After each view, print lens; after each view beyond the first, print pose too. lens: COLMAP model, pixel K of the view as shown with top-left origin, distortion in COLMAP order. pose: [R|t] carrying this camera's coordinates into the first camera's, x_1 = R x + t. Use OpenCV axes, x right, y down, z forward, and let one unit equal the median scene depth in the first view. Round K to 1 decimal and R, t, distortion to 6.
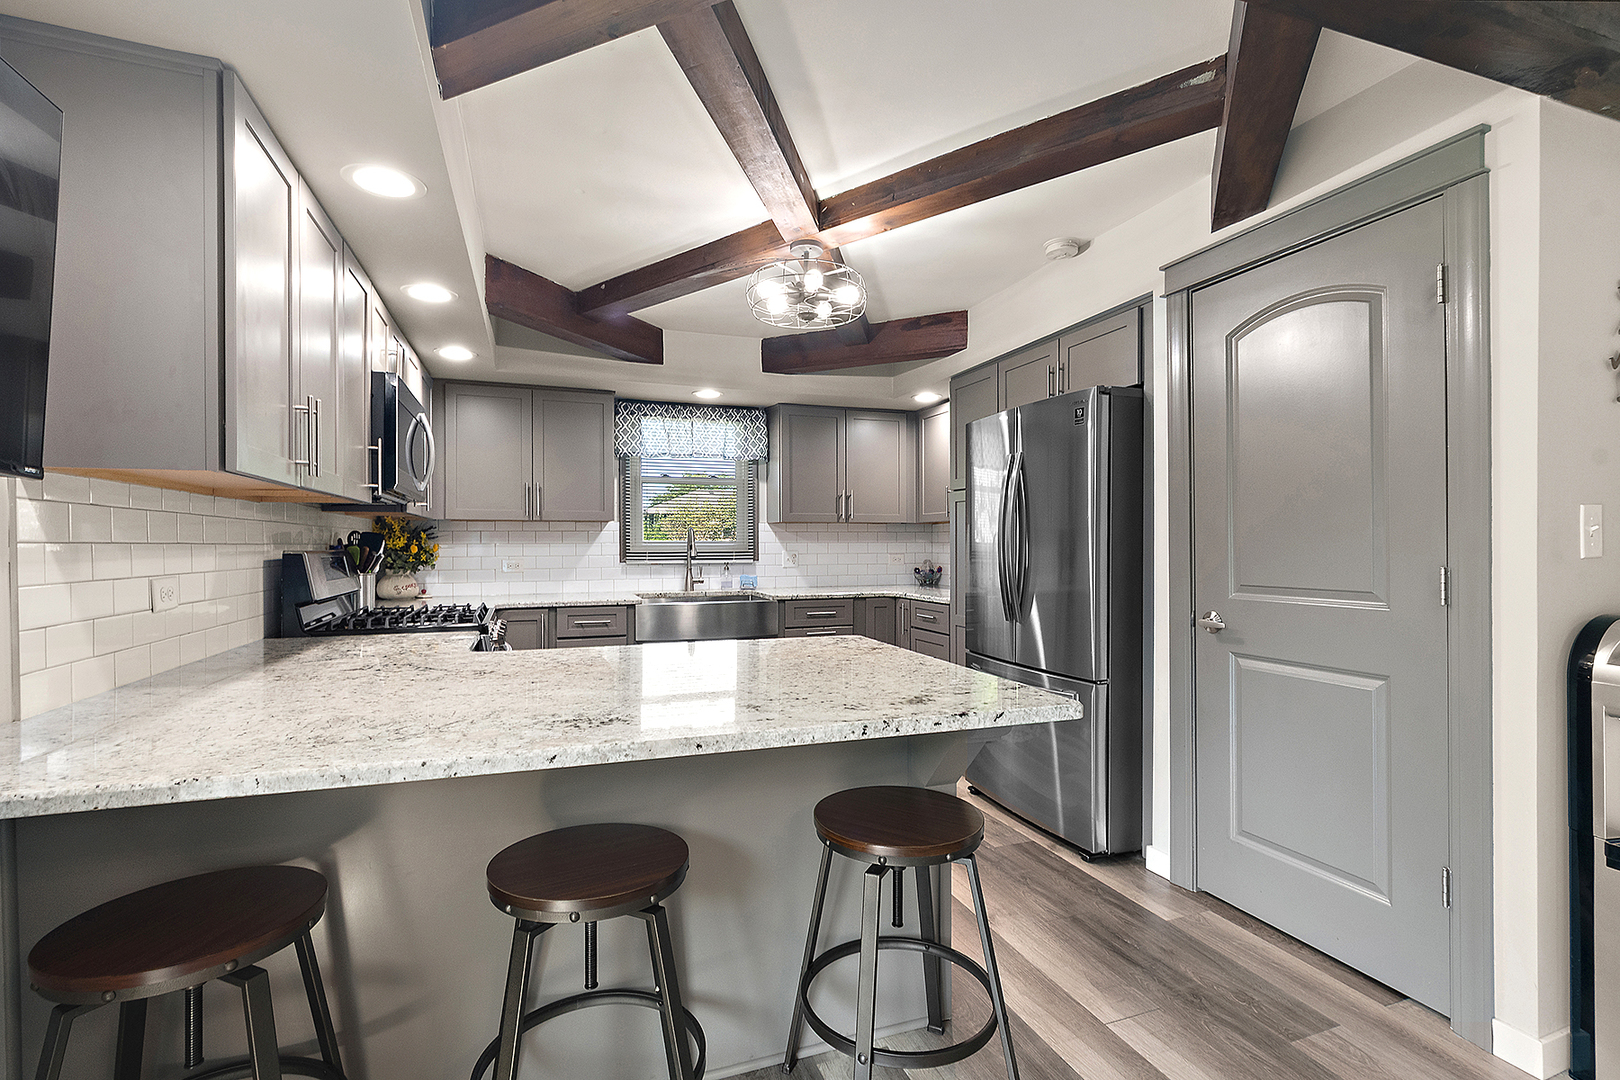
lens RADIAL K [[744.7, 0, 818.2], [0, 744.7, 533.9], [0, 0, 1]] dist [0.002496, 0.000120]
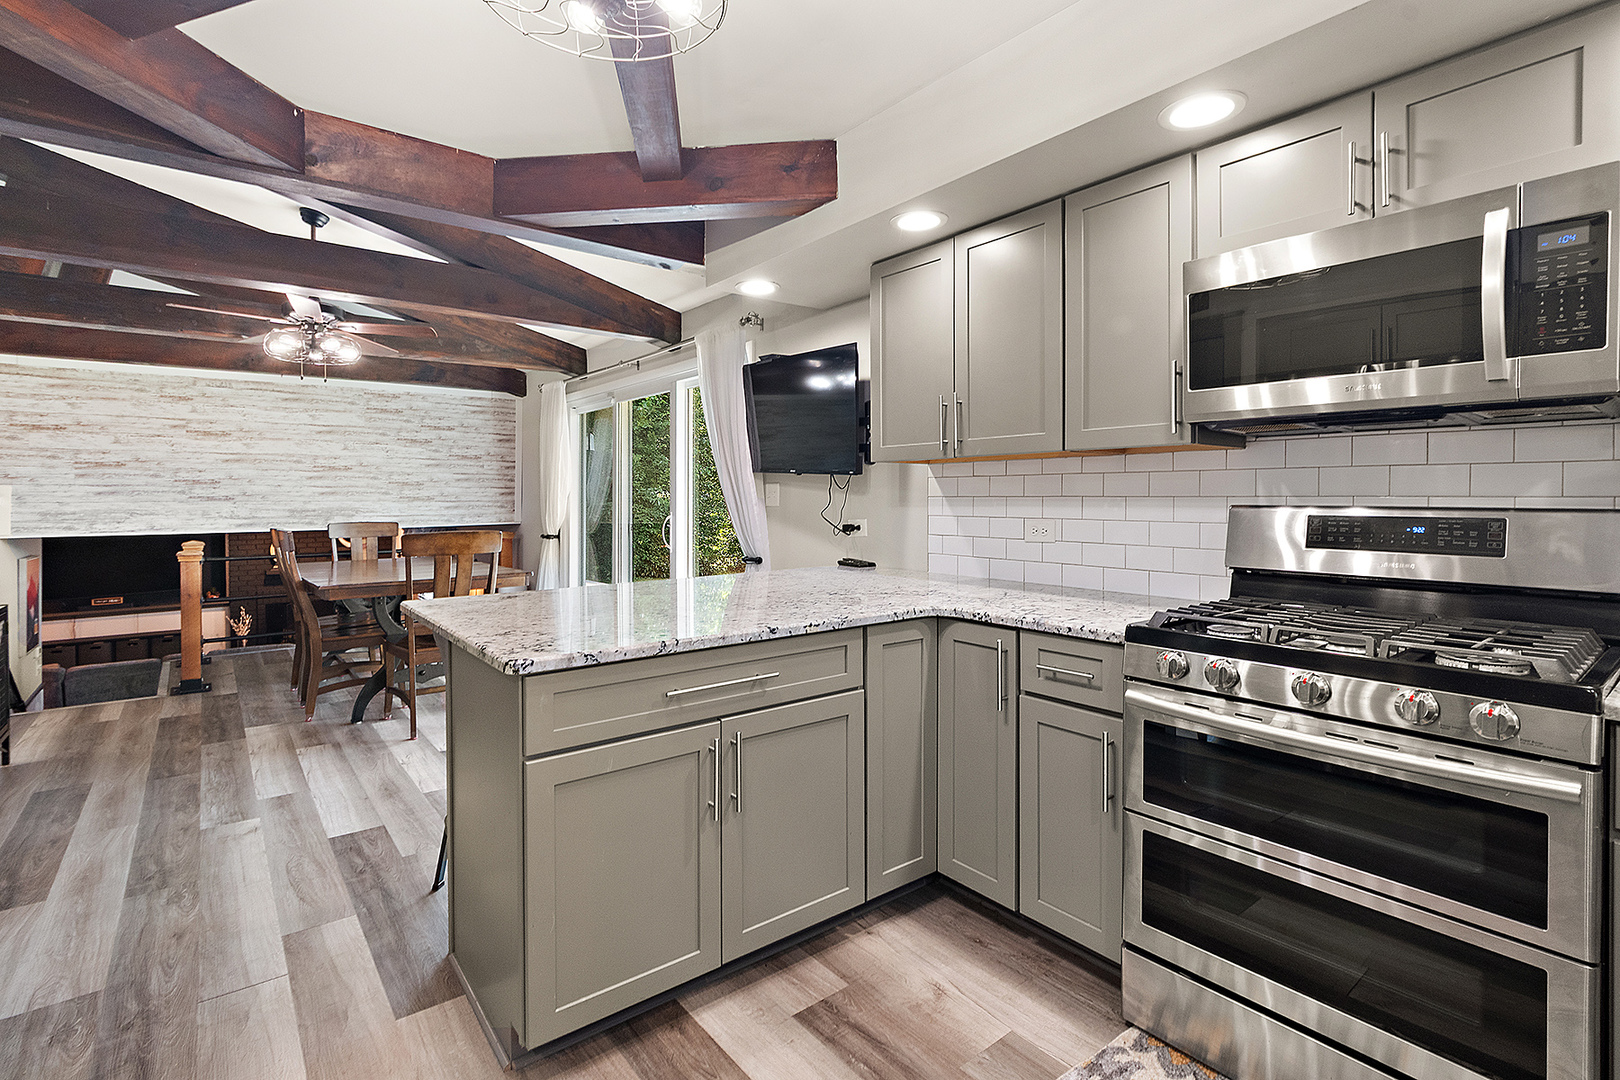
lens RADIAL K [[764.4, 0, 815.6], [0, 764.4, 517.8], [0, 0, 1]] dist [-0.000072, -0.000355]
pose [[-0.950577, 0.017991, -0.309969, 0.003472], [0.012428, 0.999724, 0.019913, 0.007559], [0.310241, 0.015076, -0.950538, 0.897543]]
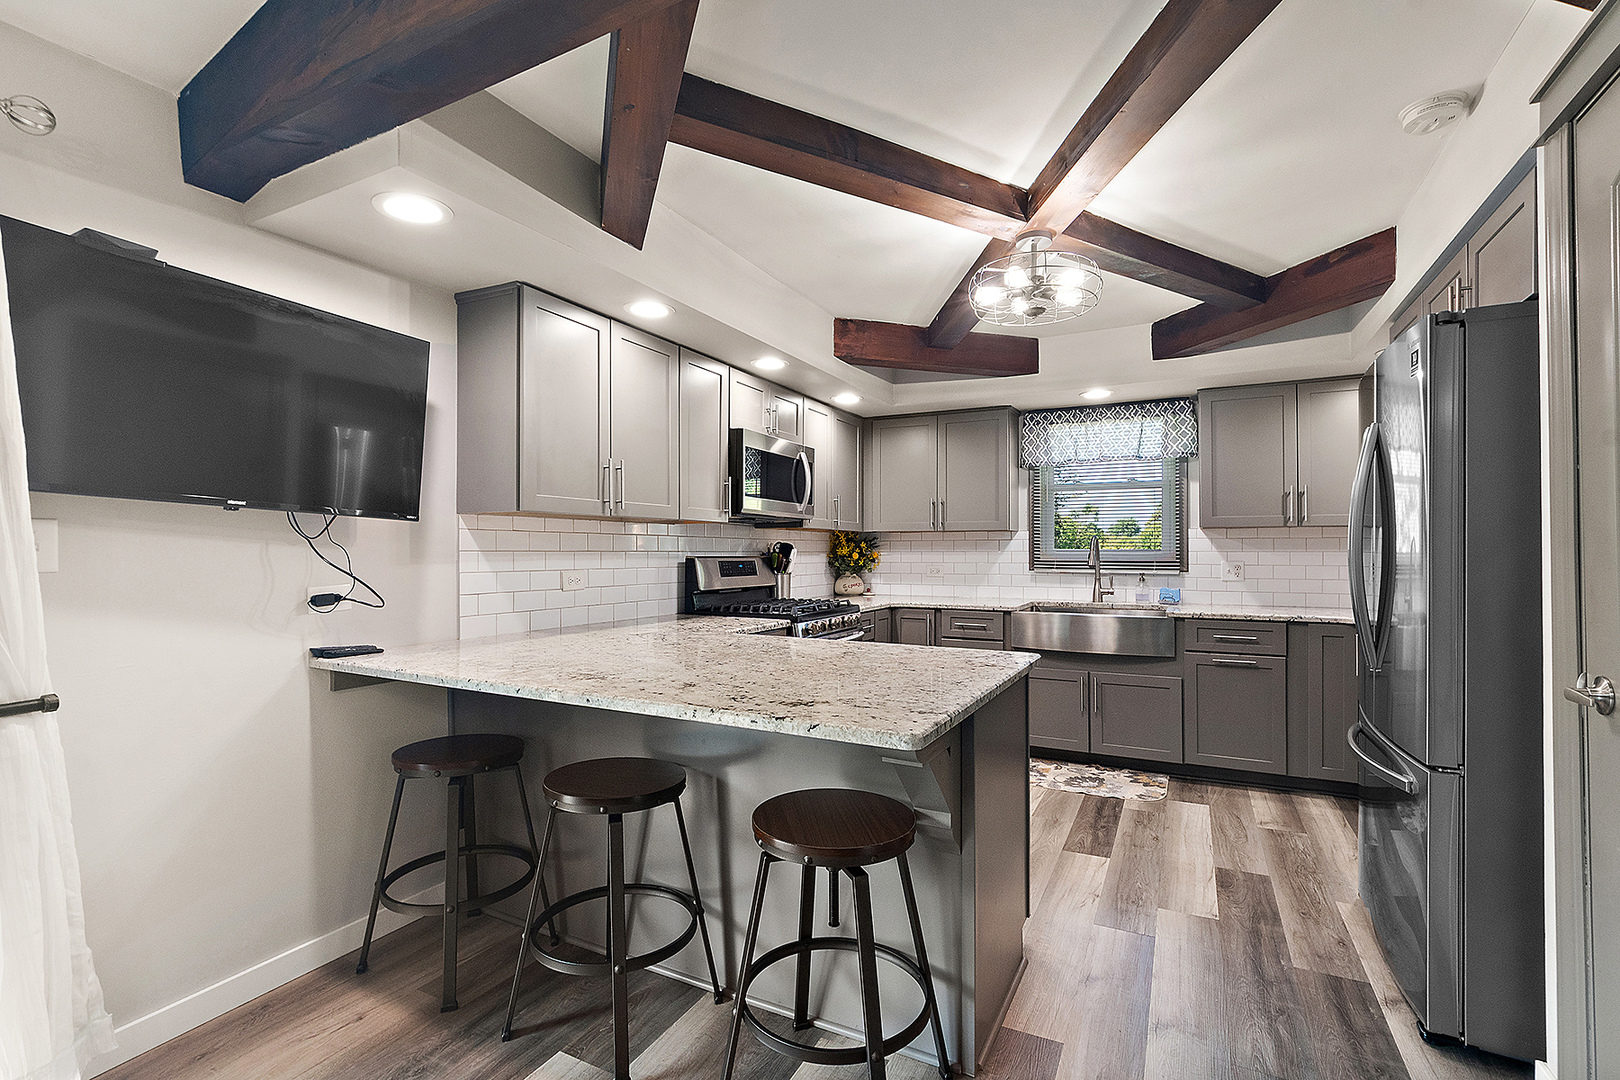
lens RADIAL K [[739.7, 0, 807.7], [0, 739.7, 530.3], [0, 0, 1]] dist [-0.003733, 0.001244]
pose [[0.673306, -0.016960, -0.739170, 0.298149], [0.006159, 0.999831, -0.017330, -0.001041], [0.739339, 0.007115, 0.673296, 0.098046]]
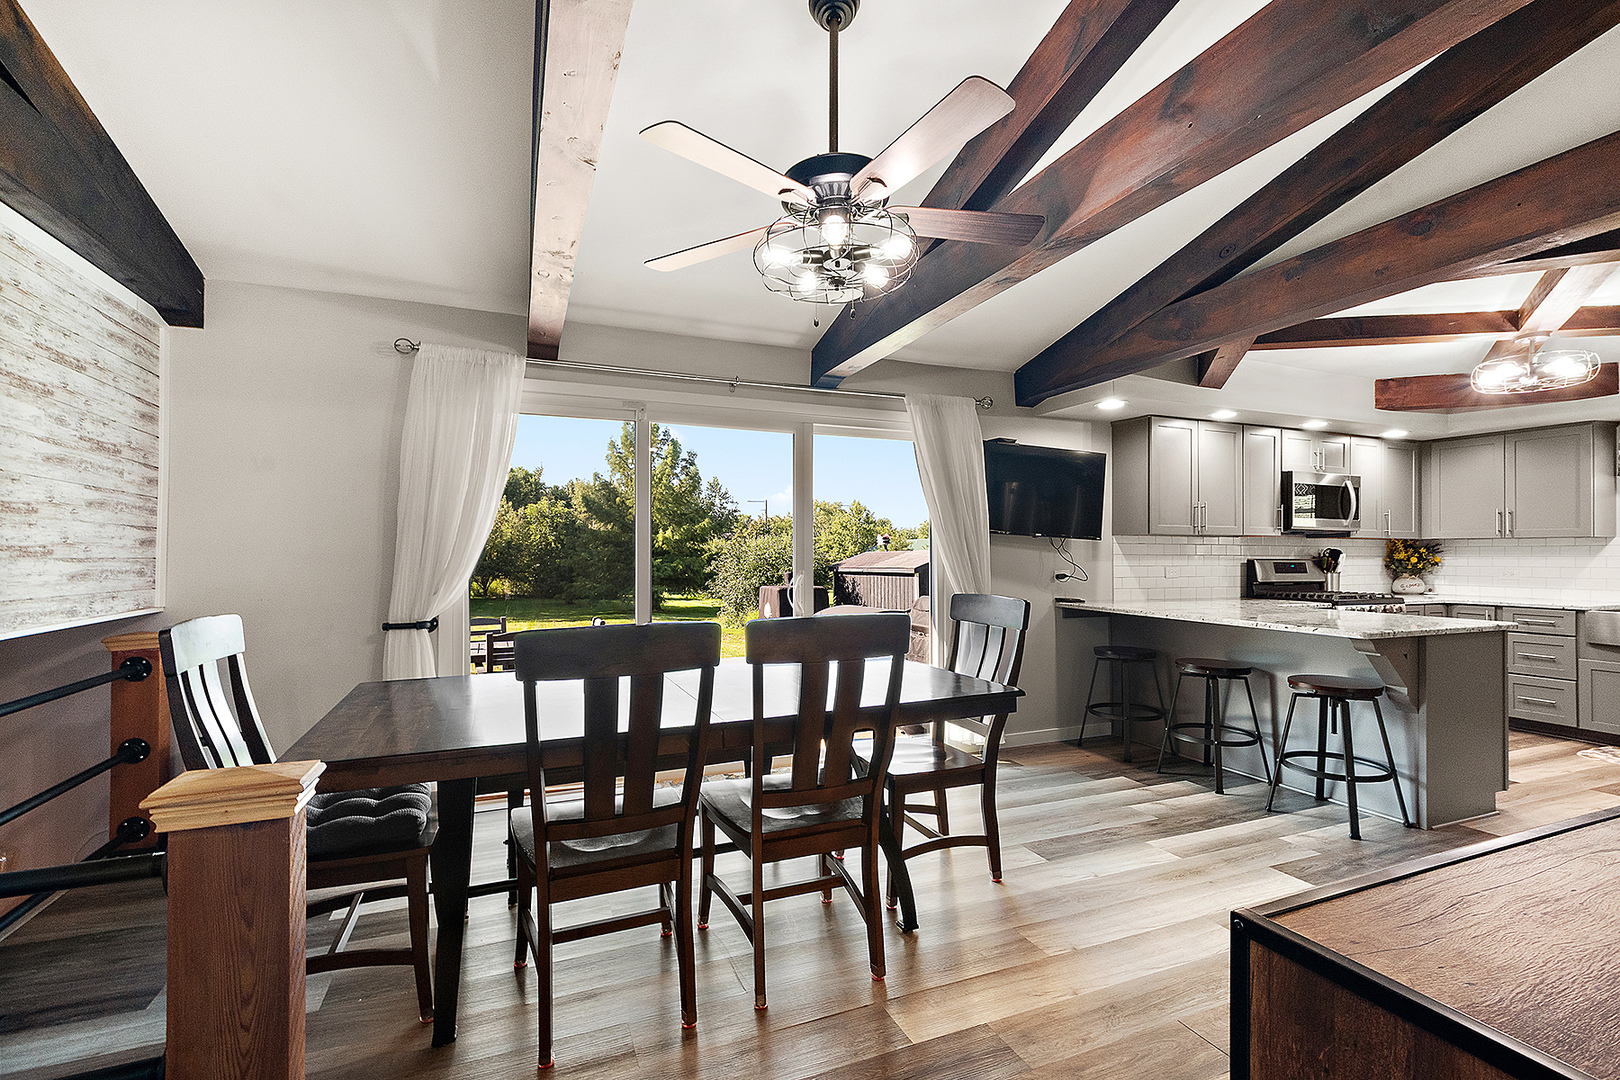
lens RADIAL K [[713.8, 0, 813.4], [0, 713.8, 552.8], [0, 0, 1]] dist [-0.003471, -0.000232]
pose [[0.038308, 0.001829, -0.999264, 0.737043], [0.008498, 0.999962, 0.002156, -0.005321], [0.999230, -0.008574, 0.038291, -0.202027]]
